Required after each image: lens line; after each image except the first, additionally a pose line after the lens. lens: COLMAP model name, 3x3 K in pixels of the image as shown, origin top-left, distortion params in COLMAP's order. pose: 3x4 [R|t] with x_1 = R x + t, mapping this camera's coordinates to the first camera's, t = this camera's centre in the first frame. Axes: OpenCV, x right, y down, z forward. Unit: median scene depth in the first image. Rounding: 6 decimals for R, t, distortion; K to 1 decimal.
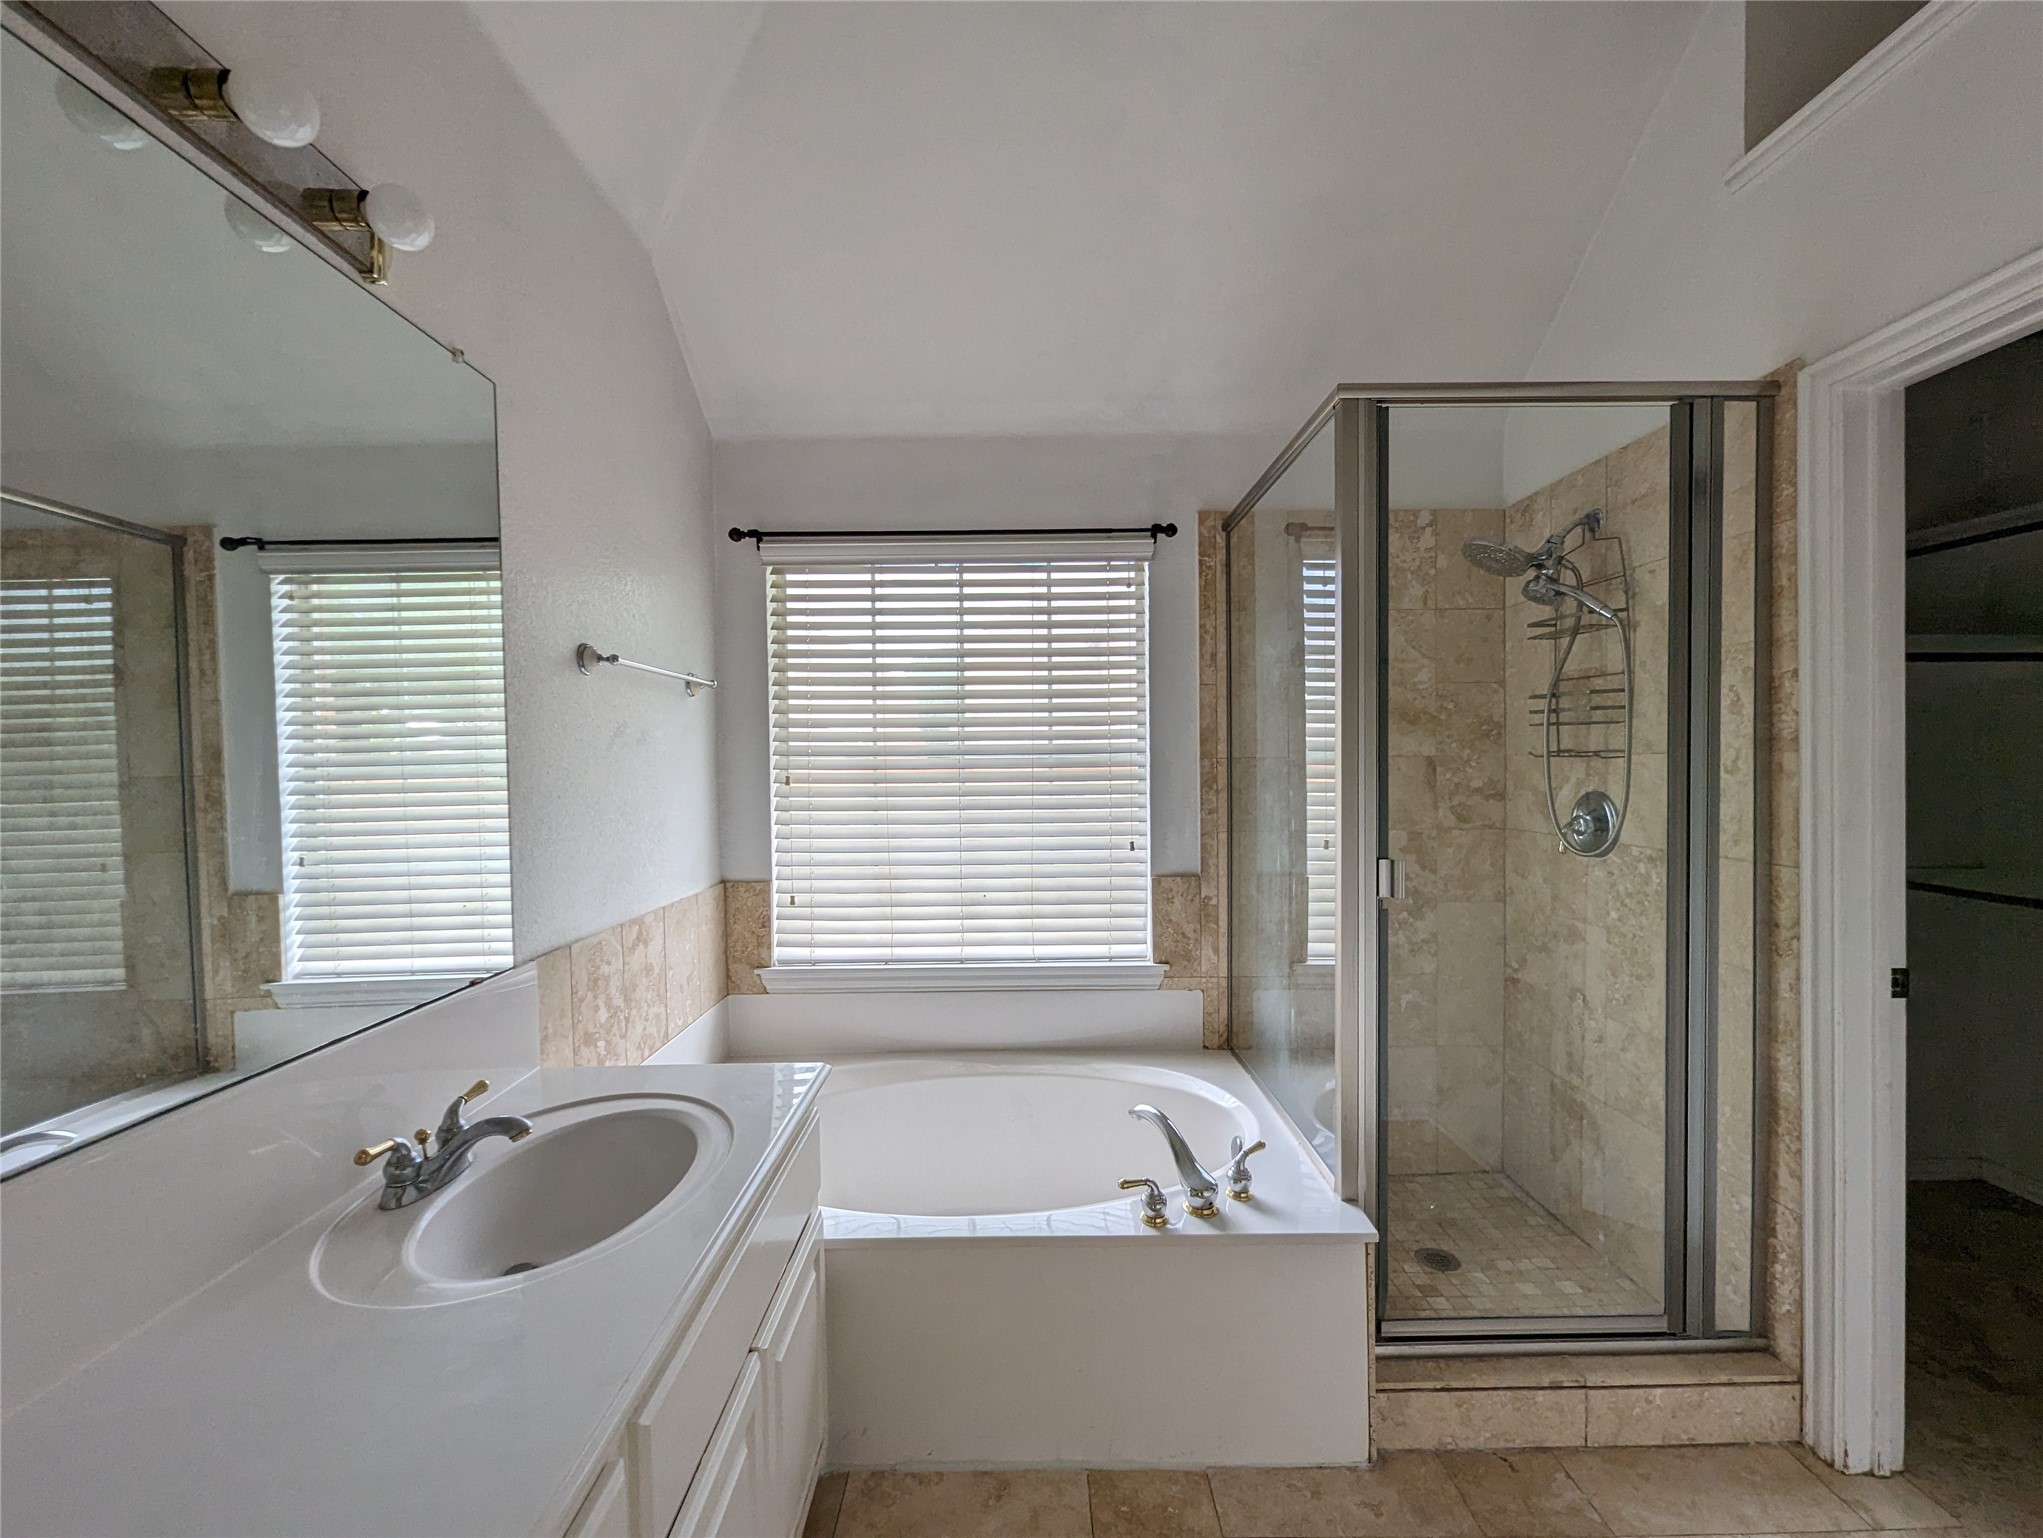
lens RADIAL K [[844.3, 0, 1023.4], [0, 844.3, 782.1], [0, 0, 1]] dist [-0.002656, 0.000396]
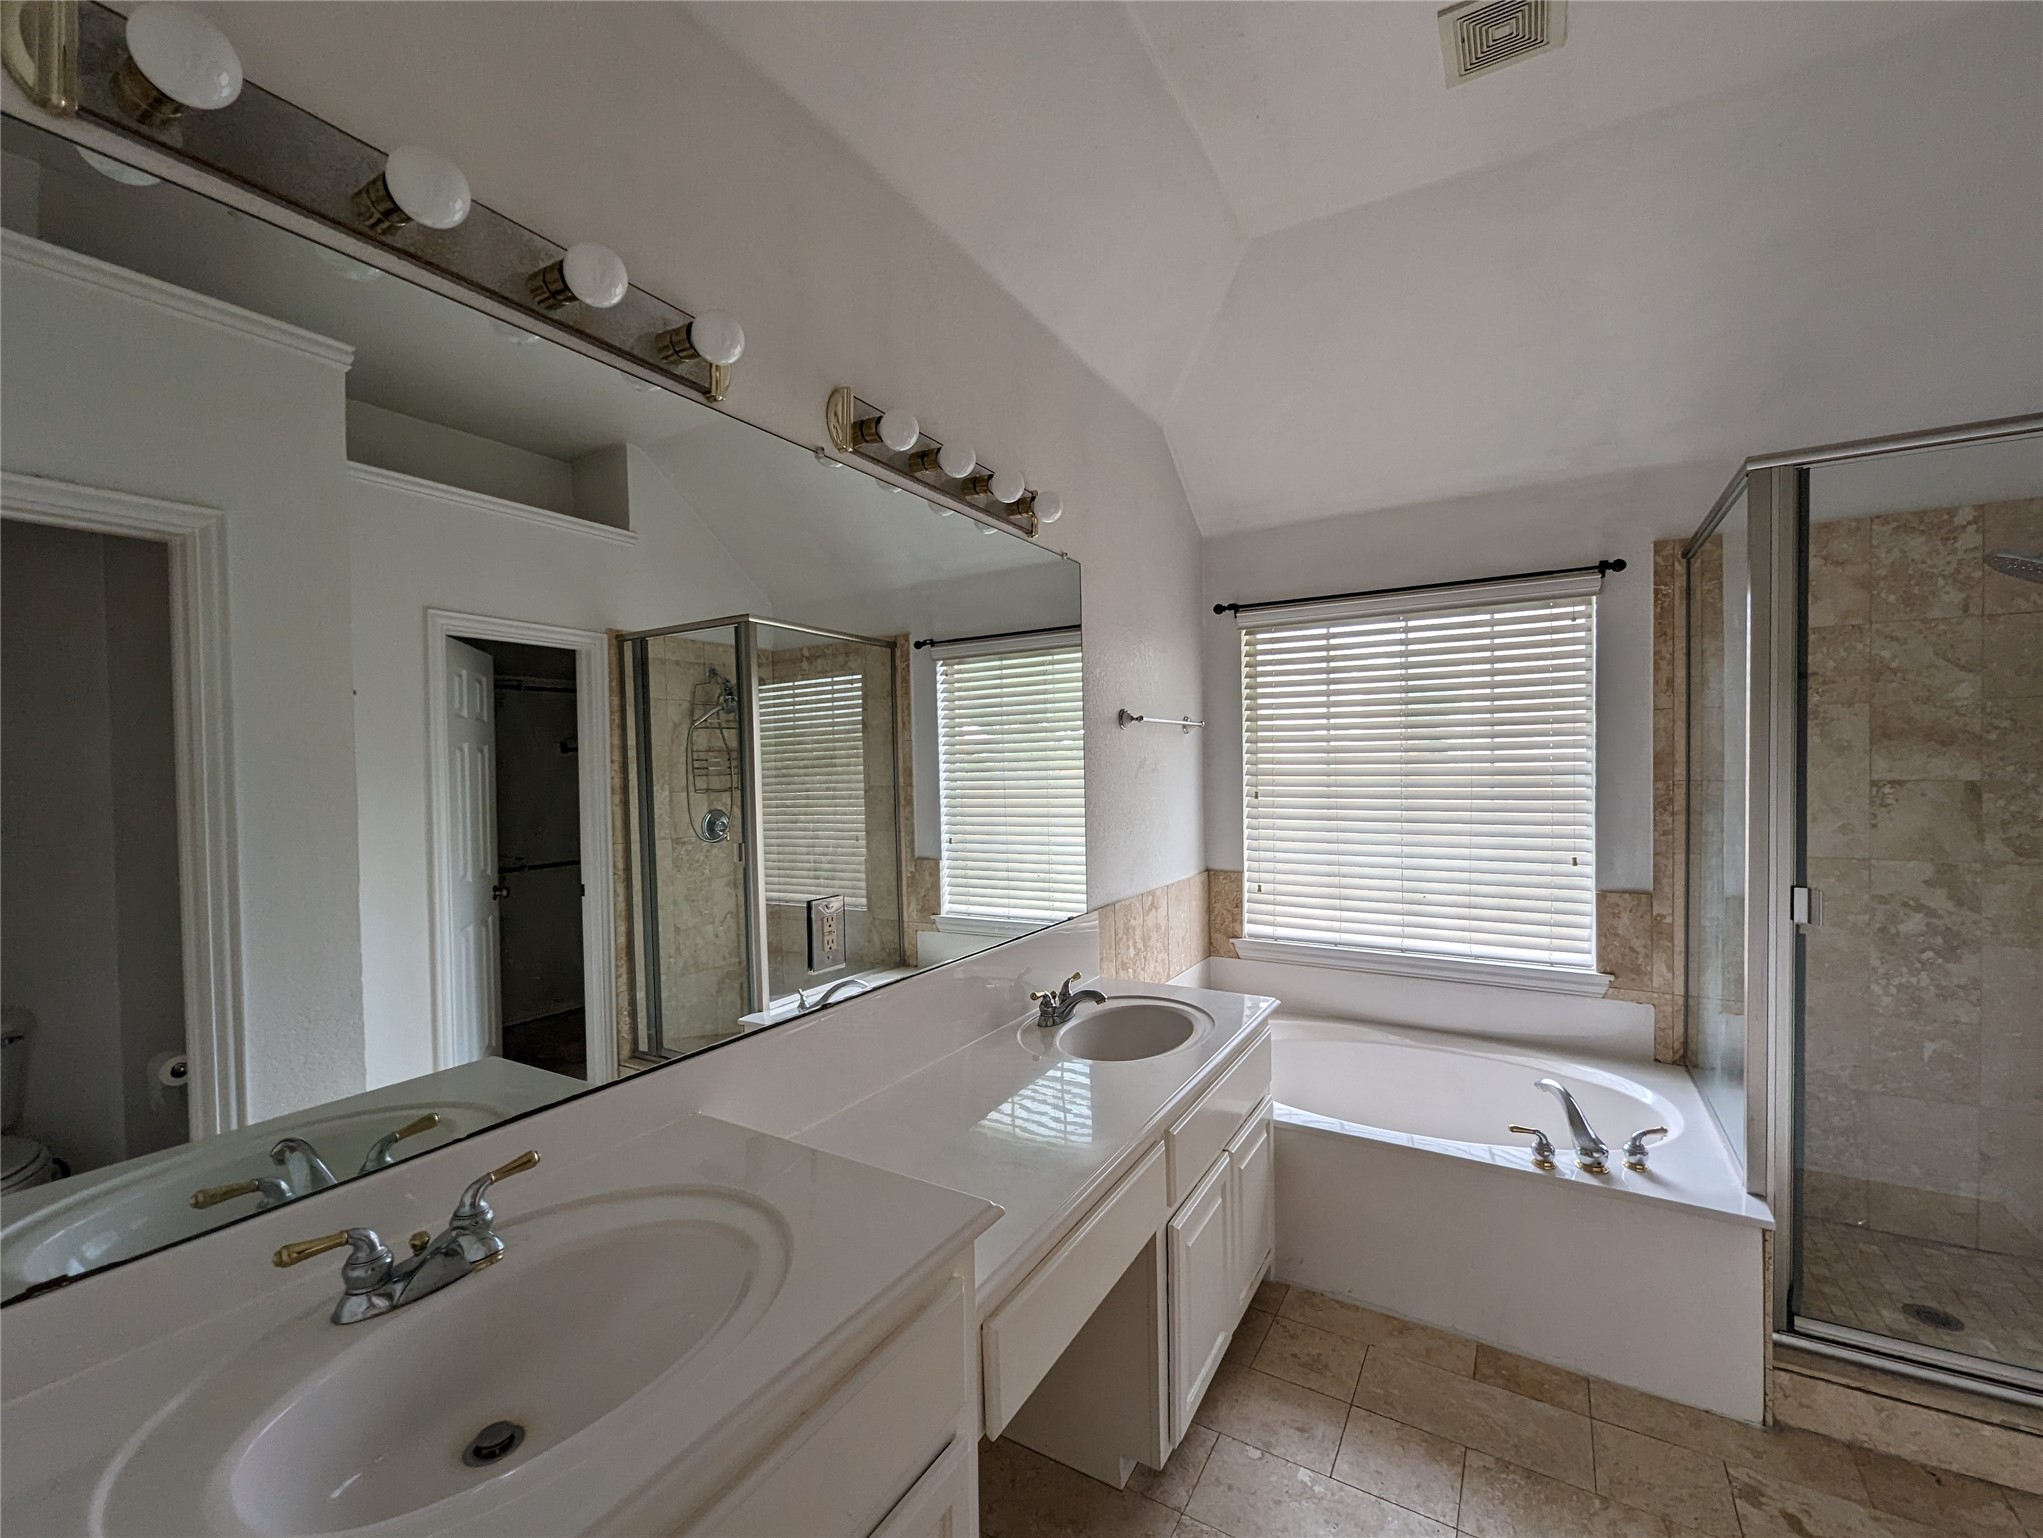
lens RADIAL K [[844.3, 0, 1023.4], [0, 844.3, 782.1], [0, 0, 1]] dist [-0.002656, 0.000396]
pose [[0.851179, 0.009604, -0.524787, 0.094702], [-0.006439, 0.999948, 0.007858, -0.029693], [0.524836, -0.003310, 0.851197, -0.286058]]
